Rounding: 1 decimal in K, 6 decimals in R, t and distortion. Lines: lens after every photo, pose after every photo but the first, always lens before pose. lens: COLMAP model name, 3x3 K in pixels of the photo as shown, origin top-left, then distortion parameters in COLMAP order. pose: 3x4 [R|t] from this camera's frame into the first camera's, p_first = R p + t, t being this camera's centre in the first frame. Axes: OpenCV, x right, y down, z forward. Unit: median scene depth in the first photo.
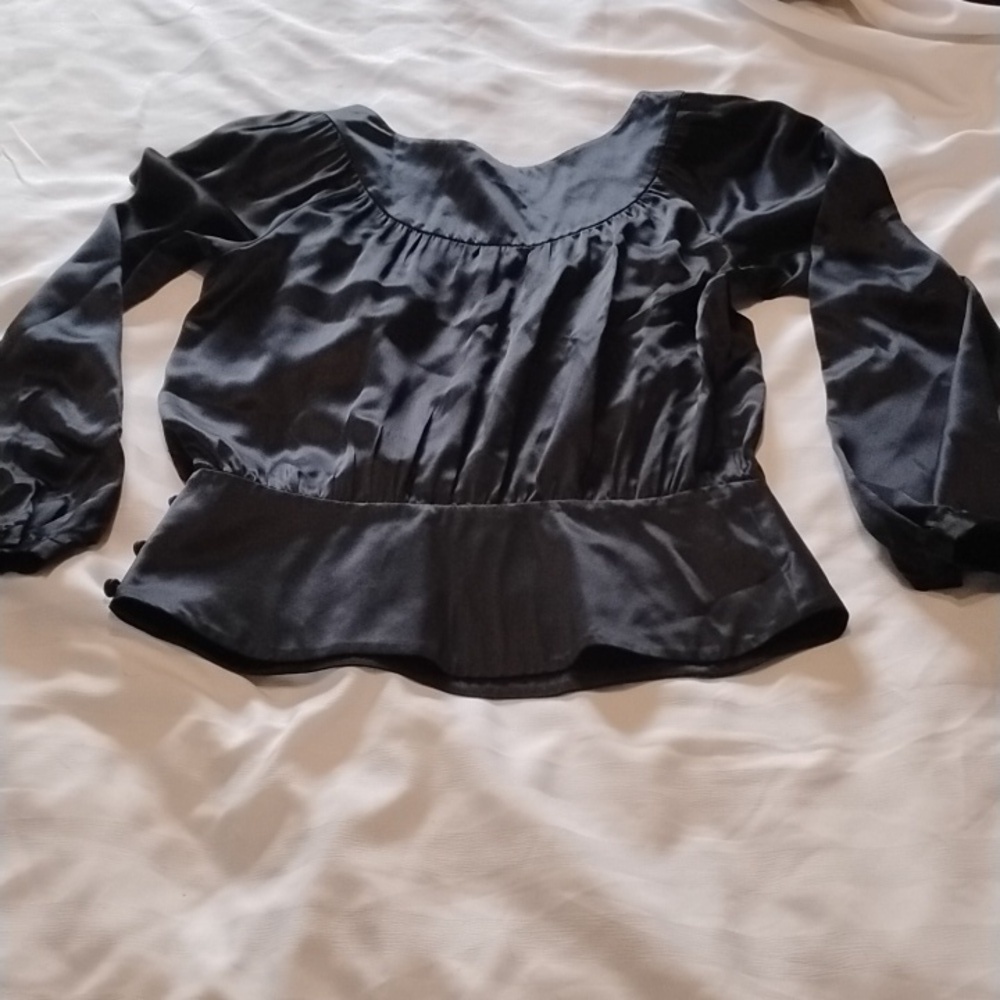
lens RADIAL K [[2063.1, 0, 500.0], [0, 2063.1, 500.0], [0, 0, 1]] dist [0.041548, -0.189463]
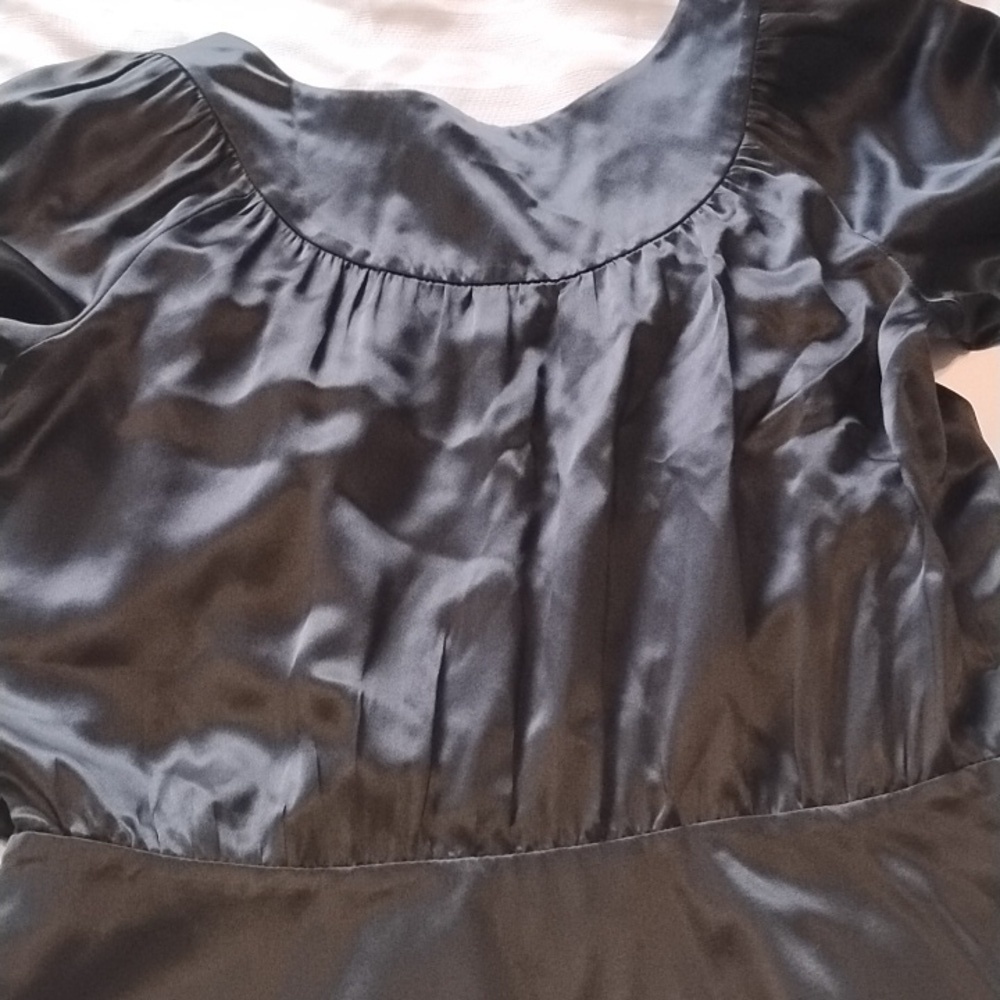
lens RADIAL K [[2063.1, 0, 500.0], [0, 2063.1, 500.0], [0, 0, 1]] dist [0.041548, -0.189463]
pose [[0.992499, -0.083546, 0.089251, -0.058123], [0.073931, 0.991605, 0.106082, -0.124506], [-0.097364, -0.098688, 0.990344, 0.423268]]
